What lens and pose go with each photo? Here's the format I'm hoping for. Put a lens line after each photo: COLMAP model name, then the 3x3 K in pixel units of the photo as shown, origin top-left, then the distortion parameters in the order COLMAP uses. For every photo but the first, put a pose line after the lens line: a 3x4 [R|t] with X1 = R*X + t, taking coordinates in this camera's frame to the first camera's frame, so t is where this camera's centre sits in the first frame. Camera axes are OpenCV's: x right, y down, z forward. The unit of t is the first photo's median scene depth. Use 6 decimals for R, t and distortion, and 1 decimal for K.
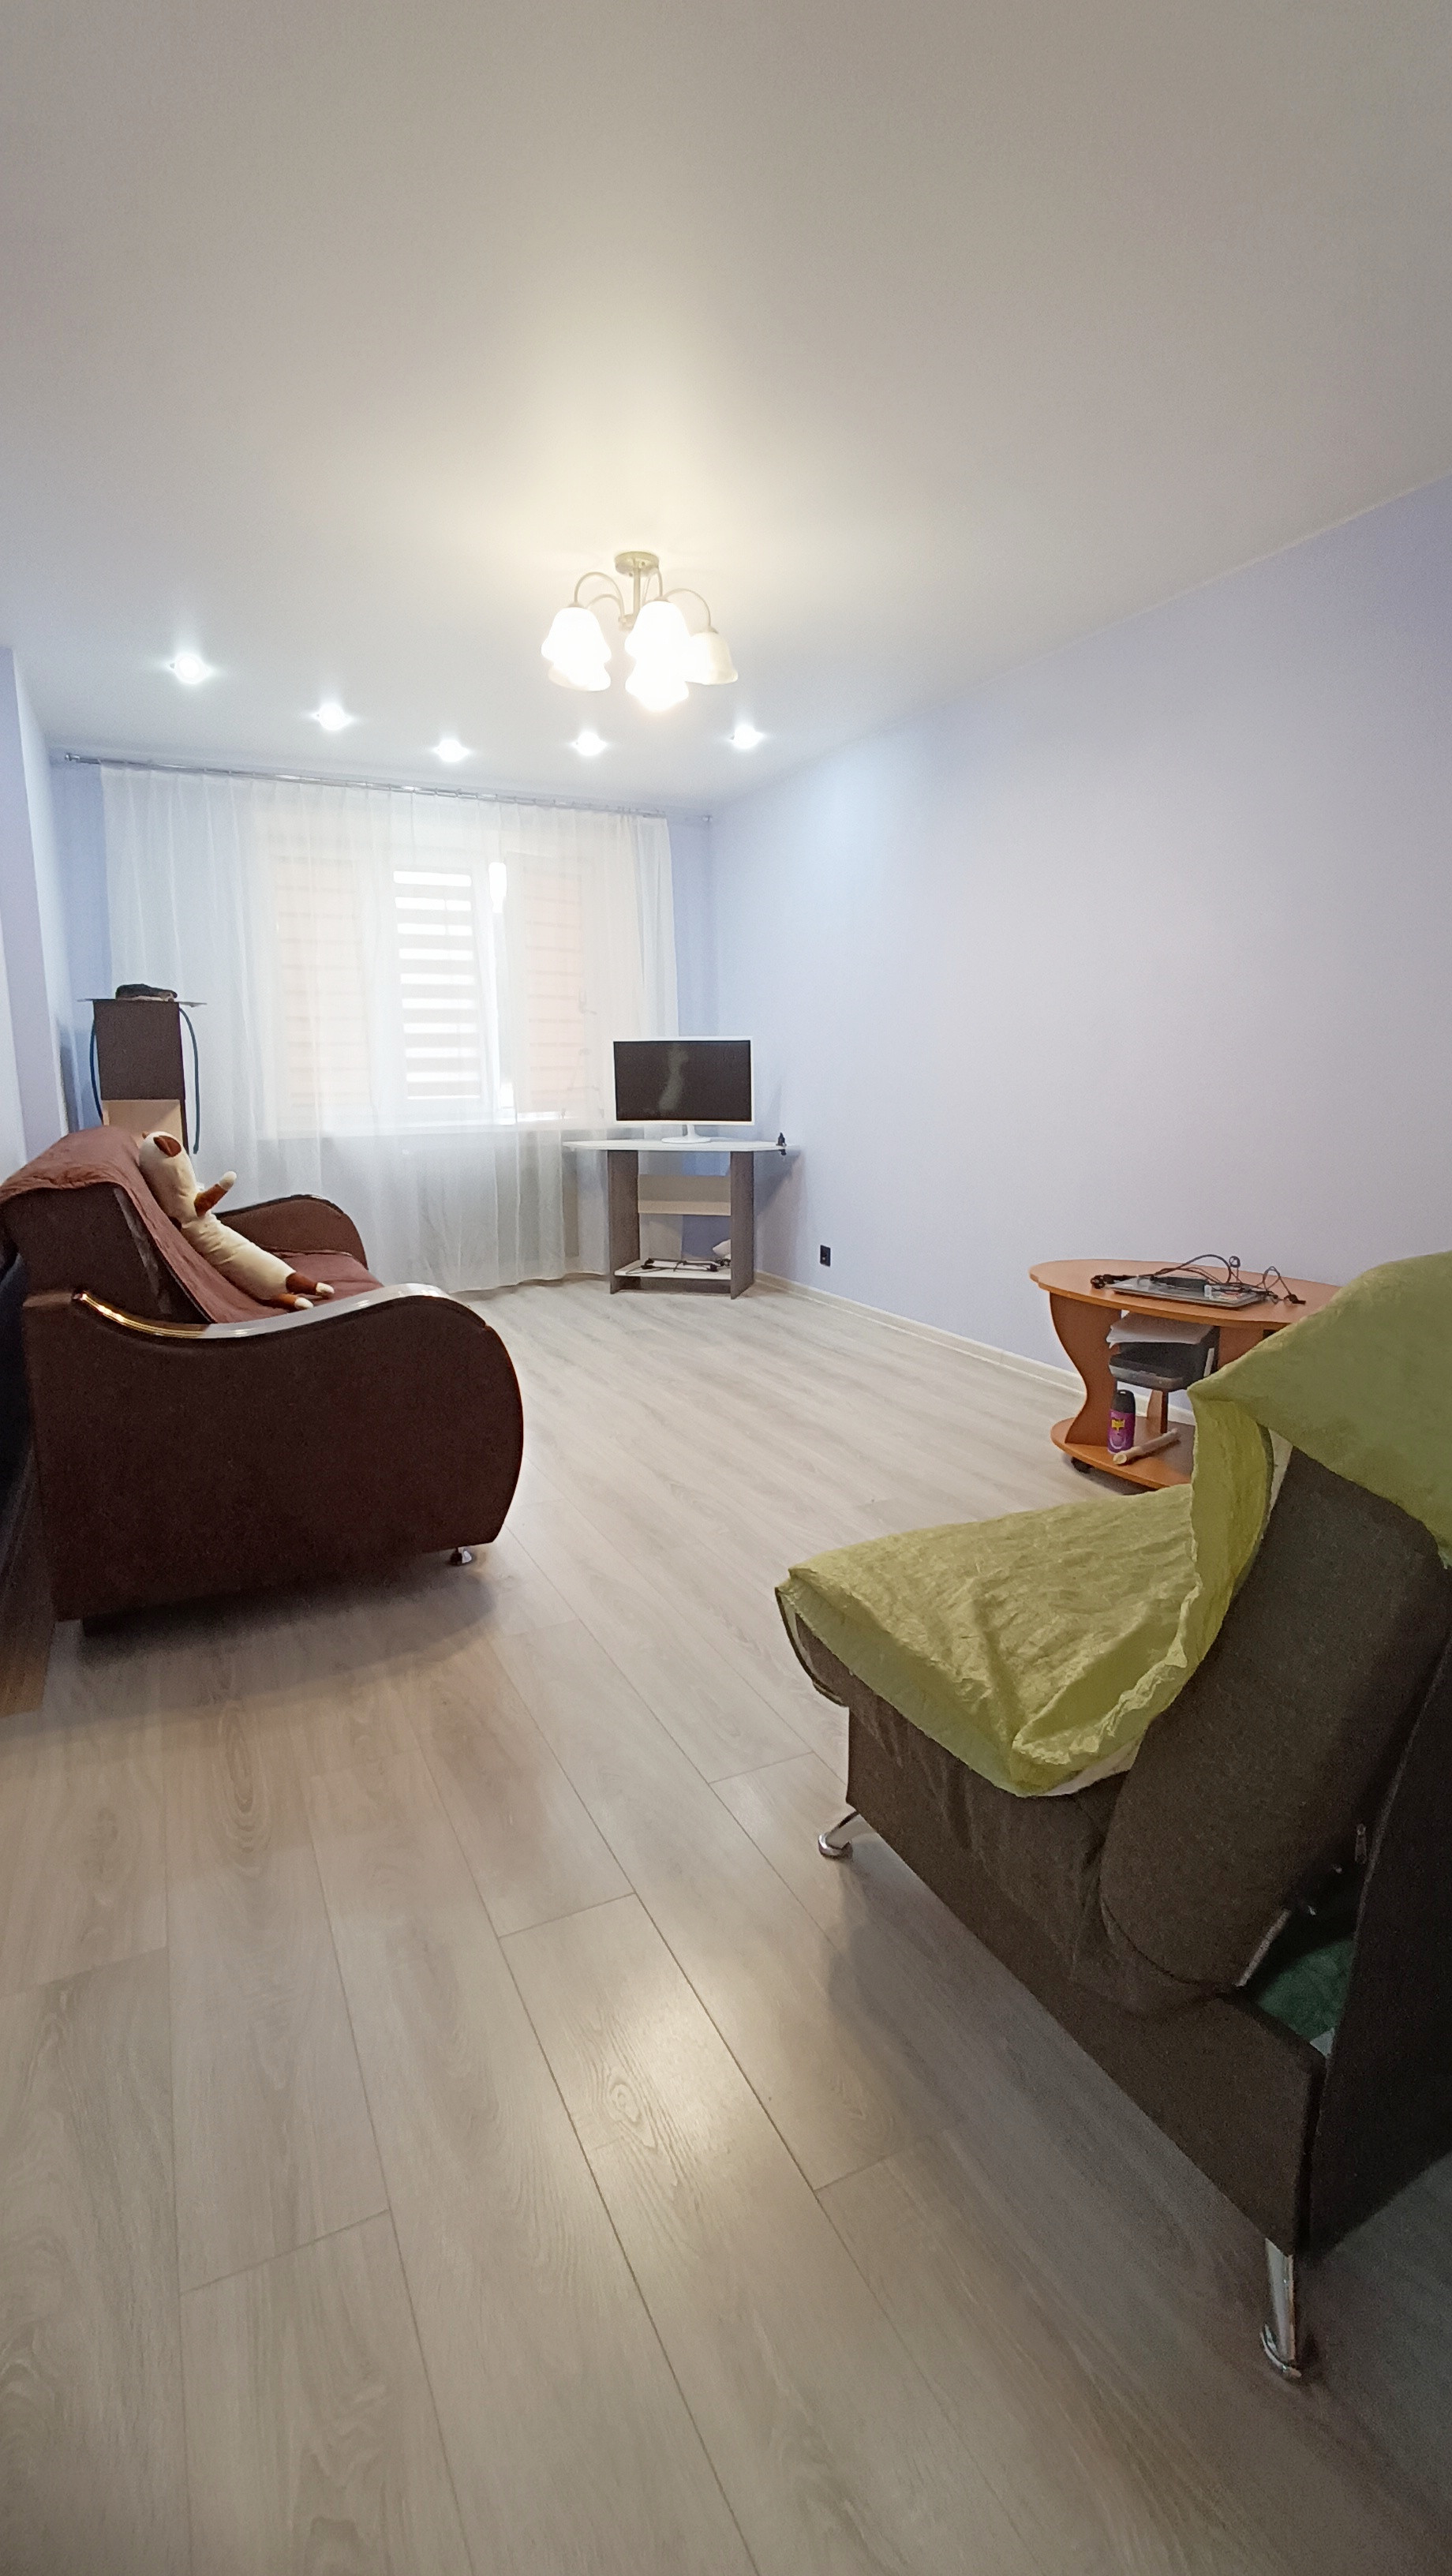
lens RADIAL K [[1162.3, 0, 726.5], [0, 1162.3, 1266.6], [0, 0, 1]] dist [-0.003797, -0.009620]
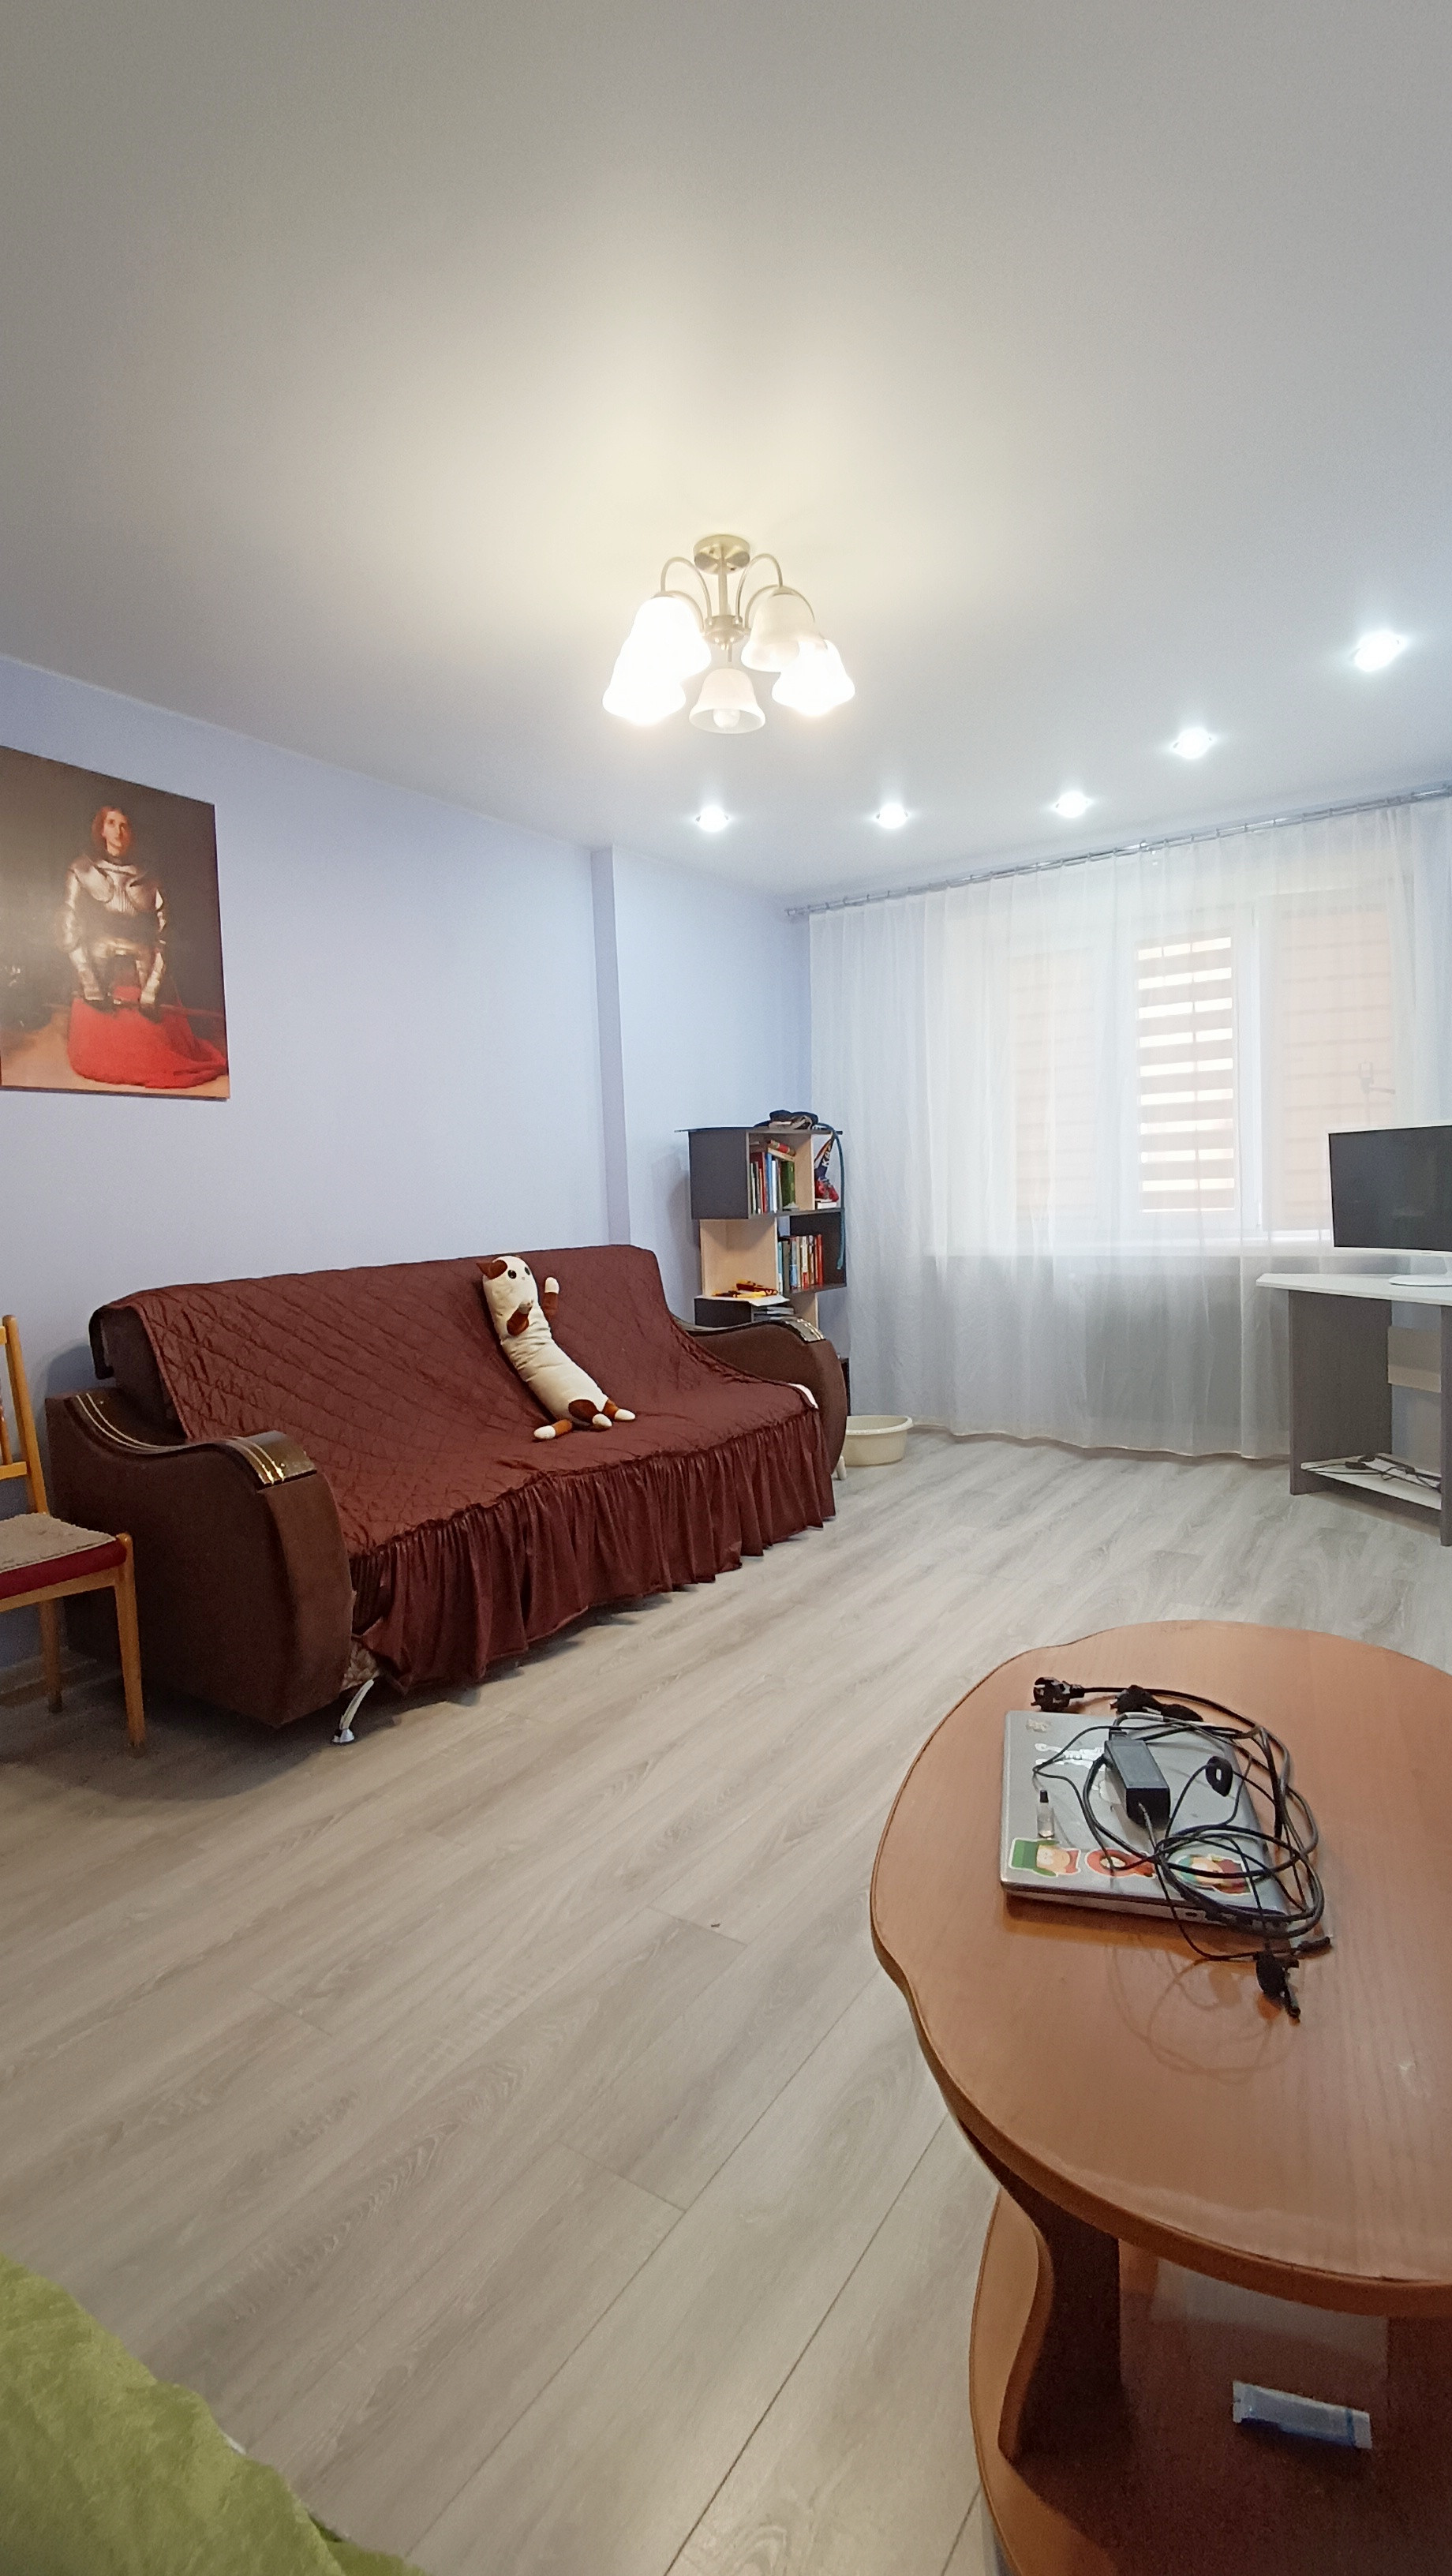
lens RADIAL K [[1162.3, 0, 726.5], [0, 1162.3, 1266.6], [0, 0, 1]] dist [-0.003797, -0.009620]
pose [[0.504552, 0.044154, -0.862252, 0.322860], [-0.112090, 0.993589, -0.014711, -0.064113], [0.856074, 0.104072, 0.506266, 0.349062]]
